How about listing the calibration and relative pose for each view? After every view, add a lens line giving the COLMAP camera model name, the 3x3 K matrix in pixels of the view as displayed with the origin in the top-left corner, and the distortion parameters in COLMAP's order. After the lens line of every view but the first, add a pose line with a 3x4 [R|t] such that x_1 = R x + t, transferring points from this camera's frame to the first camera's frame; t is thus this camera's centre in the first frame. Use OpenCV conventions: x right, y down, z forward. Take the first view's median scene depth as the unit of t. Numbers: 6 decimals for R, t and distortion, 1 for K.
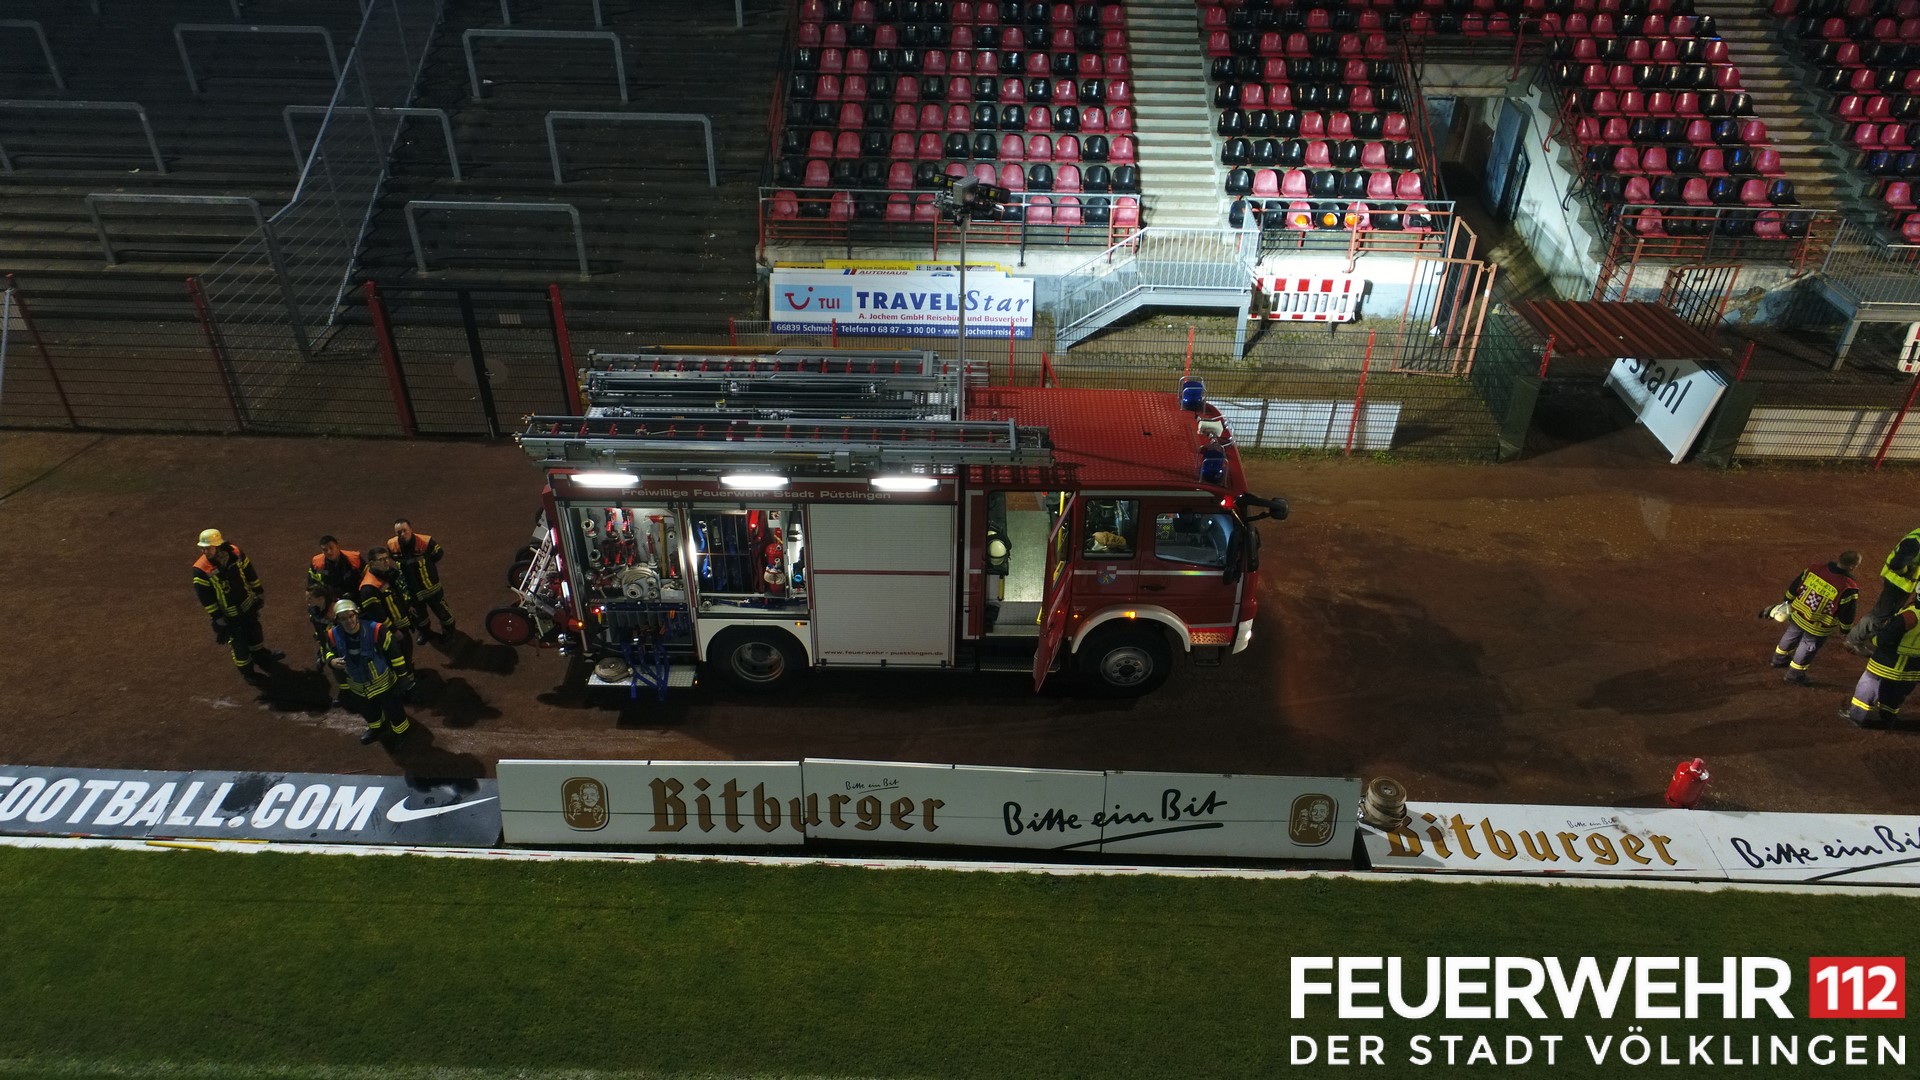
lens RADIAL K [[1291.7, 0, 956.1], [0, 1291.7, 544.9], [0, 0, 1]] dist [0.004040, -0.001033]
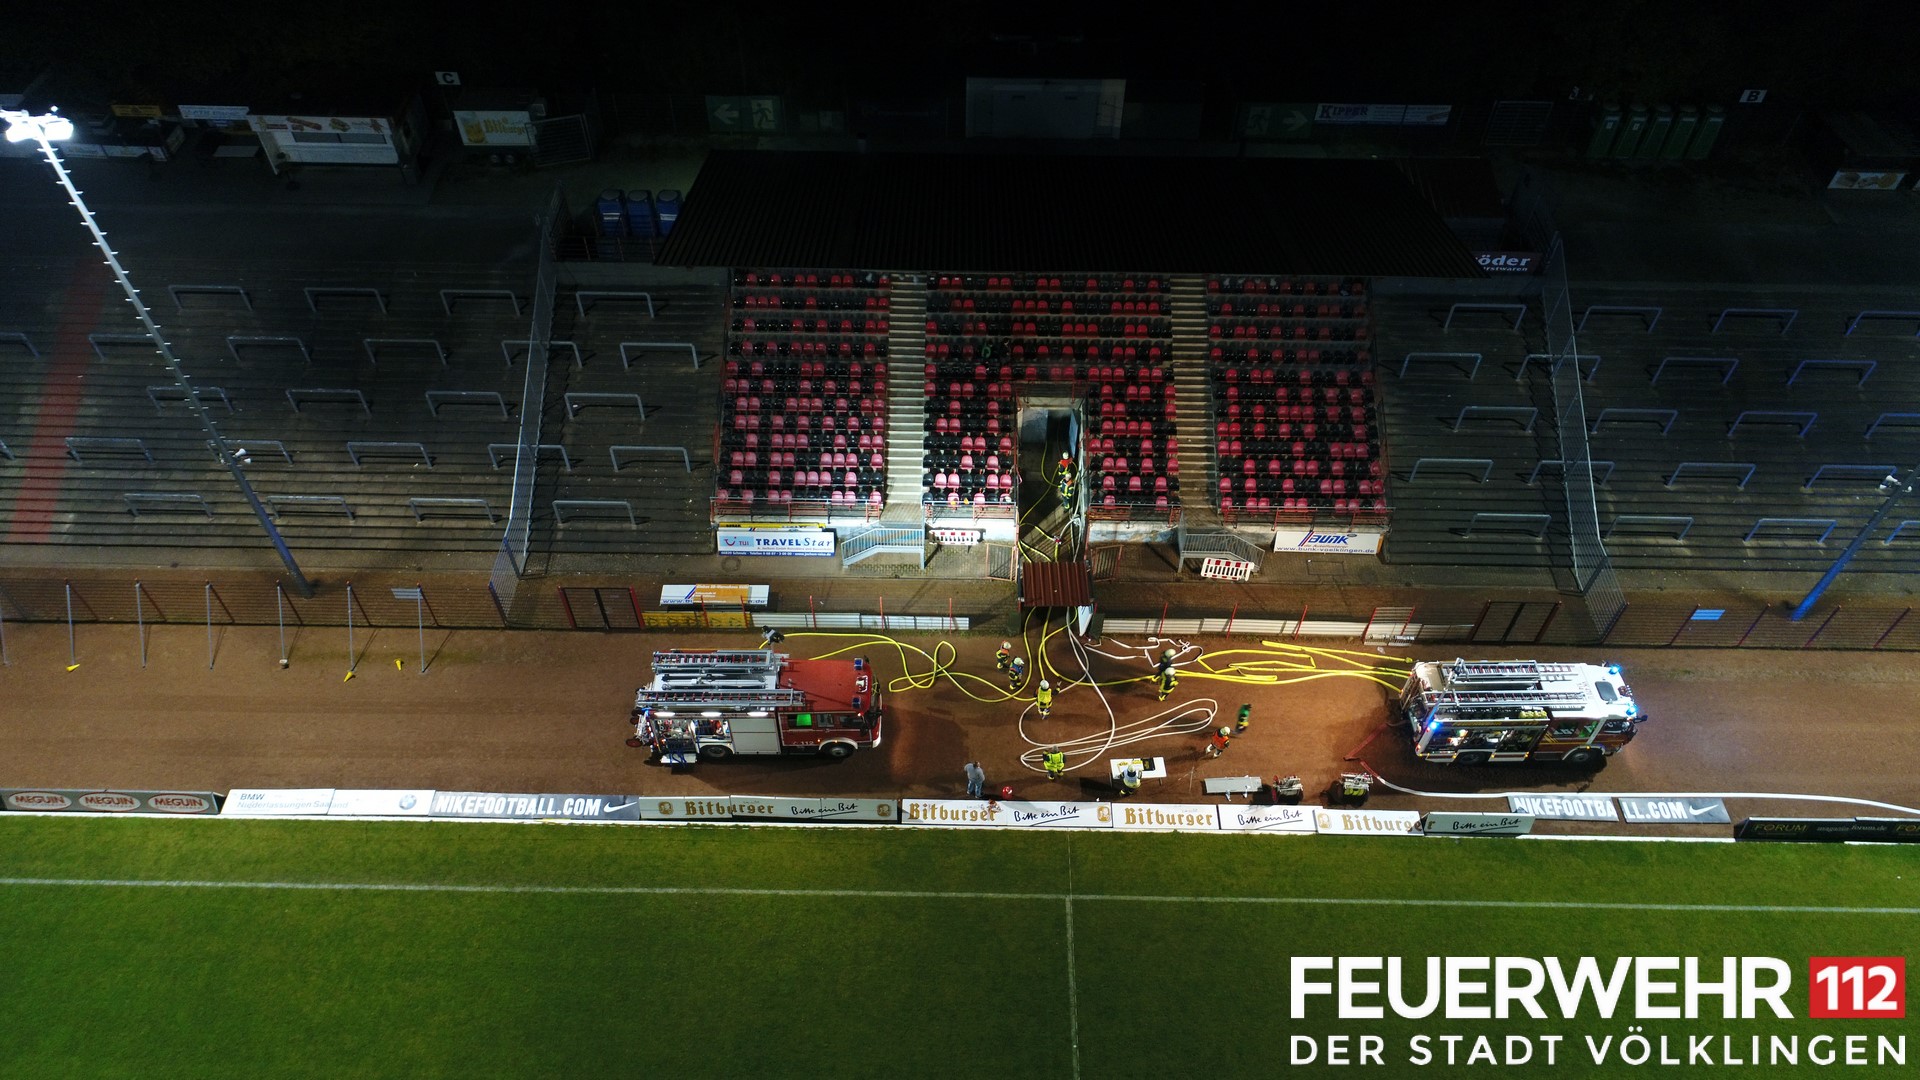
lens RADIAL K [[1291.7, 0, 955.7], [0, 1291.7, 543.3], [0, 0, 1]] dist [0.004040, -0.001033]
pose [[0.999927, -0.010653, 0.005700, 0.260624], [0.008975, 0.970759, 0.239889, -0.728477], [-0.008089, -0.239820, 0.970784, -1.204187]]
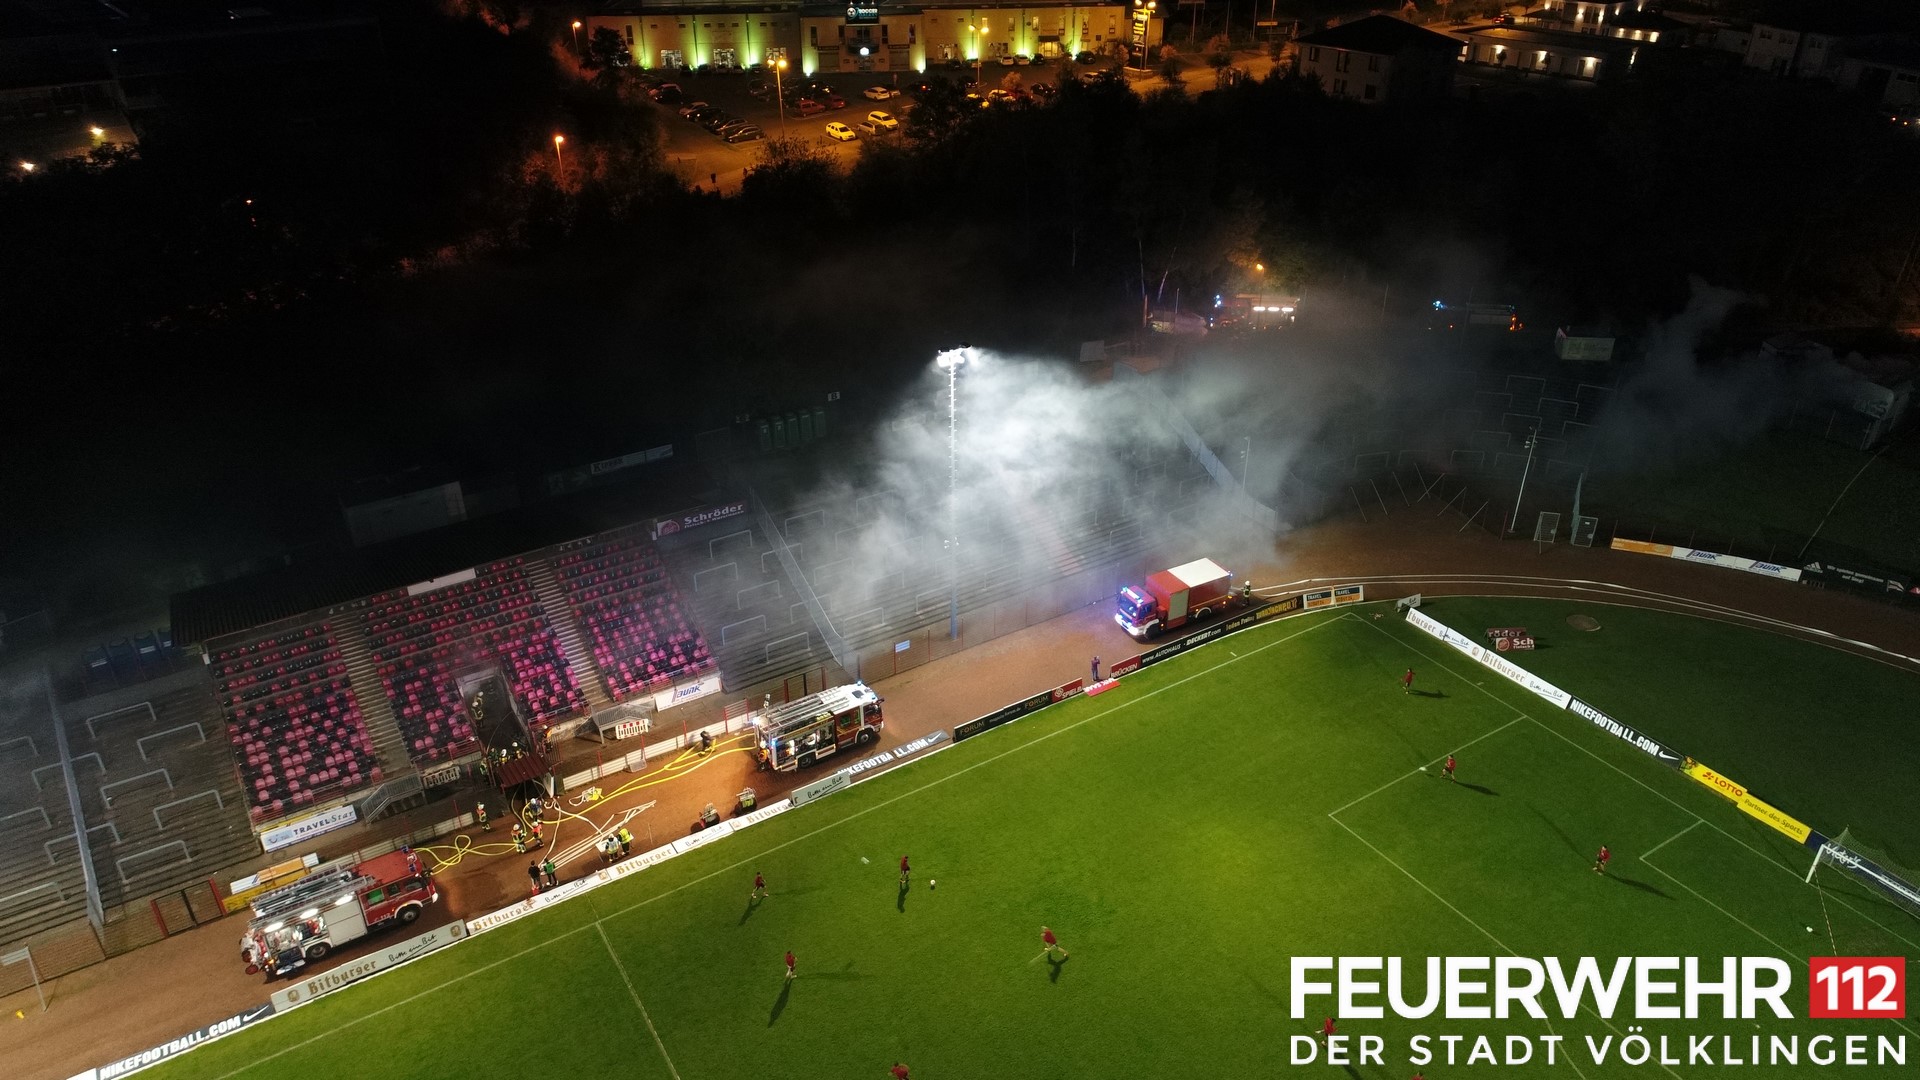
lens RADIAL K [[1291.7, 0, 955.8], [0, 1291.7, 544.7], [0, 0, 1]] dist [0.004040, -0.001033]
pose [[0.833400, -0.287755, 0.471849, -0.018885], [0.333491, 0.942647, -0.014158, -0.267757], [-0.440713, 0.169156, 0.881566, -2.531826]]
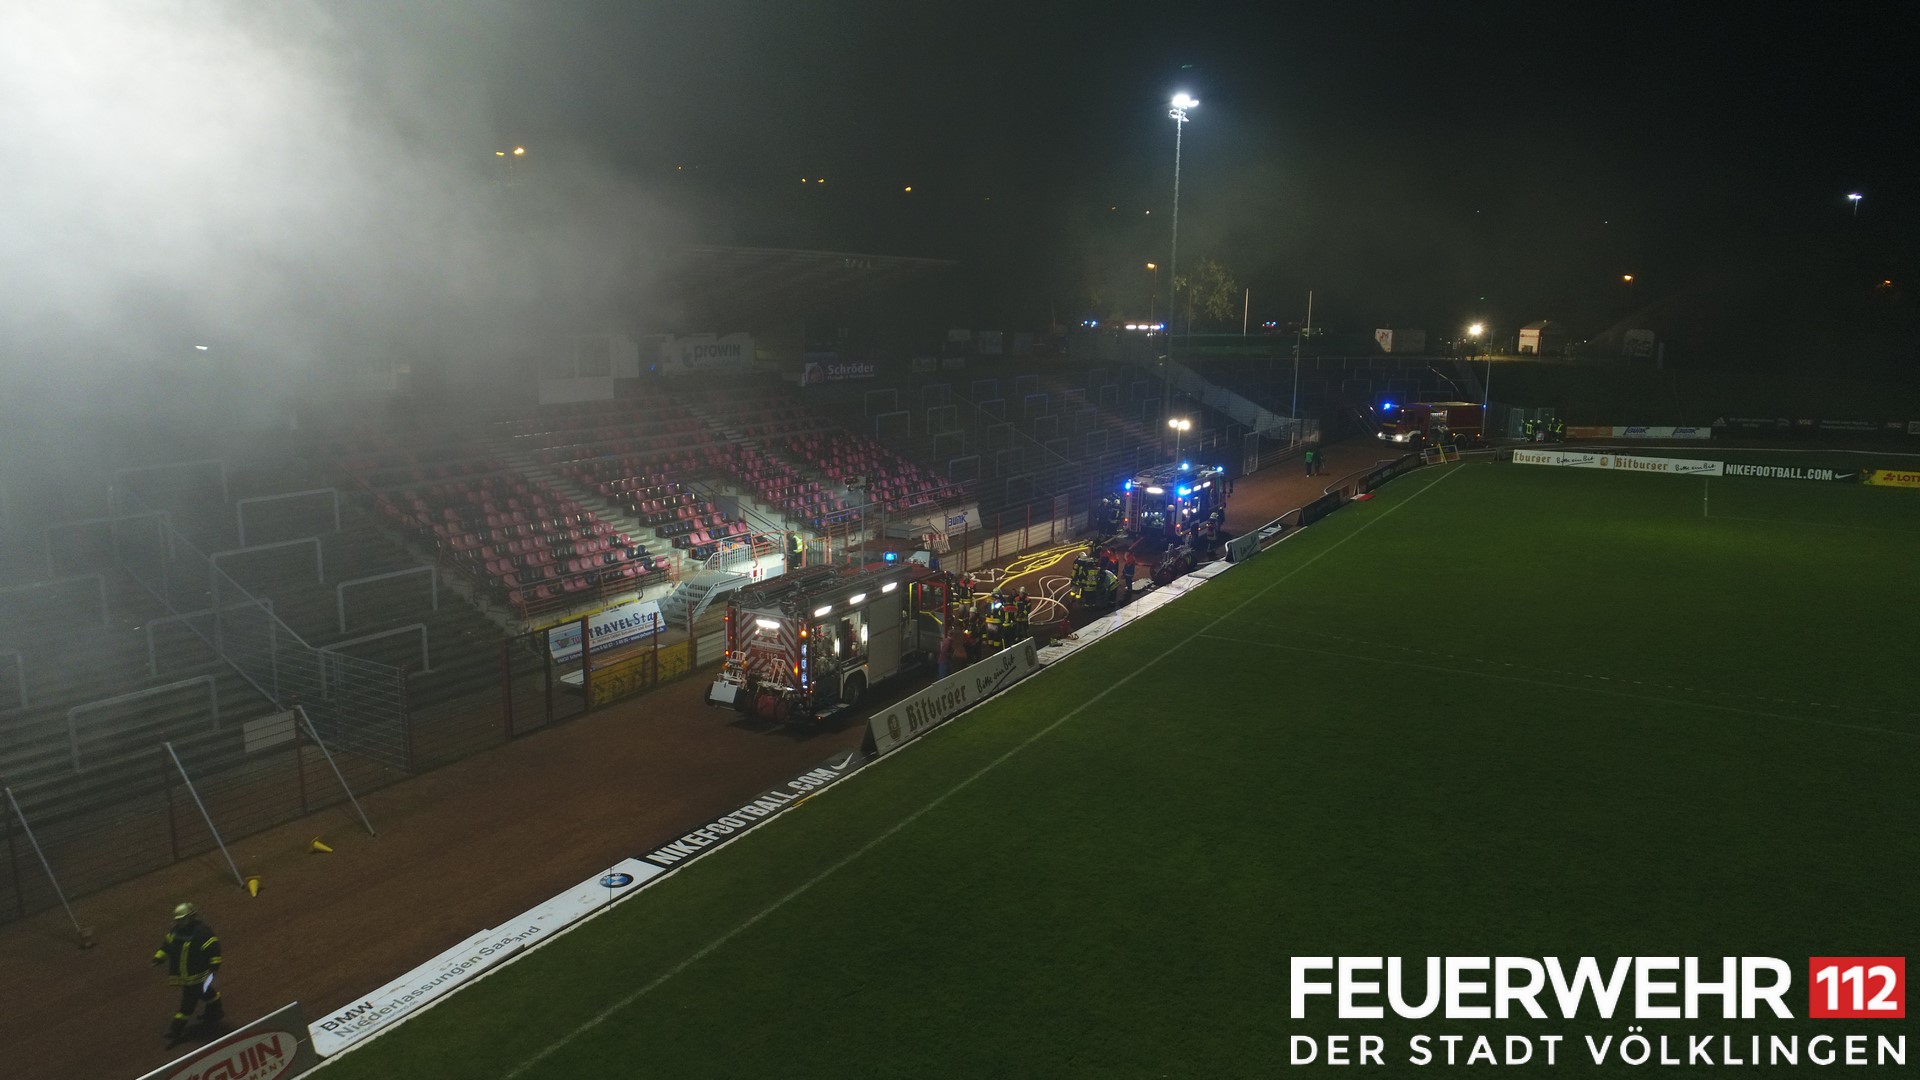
lens RADIAL K [[1291.7, 0, 958.7], [0, 1291.7, 542.7], [0, 0, 1]] dist [0.004040, -0.001033]
pose [[0.473836, -0.170084, 0.864032, -1.284401], [0.500319, 0.859427, -0.105198, 0.126894], [-0.724679, 0.482138, 0.492324, -0.236987]]
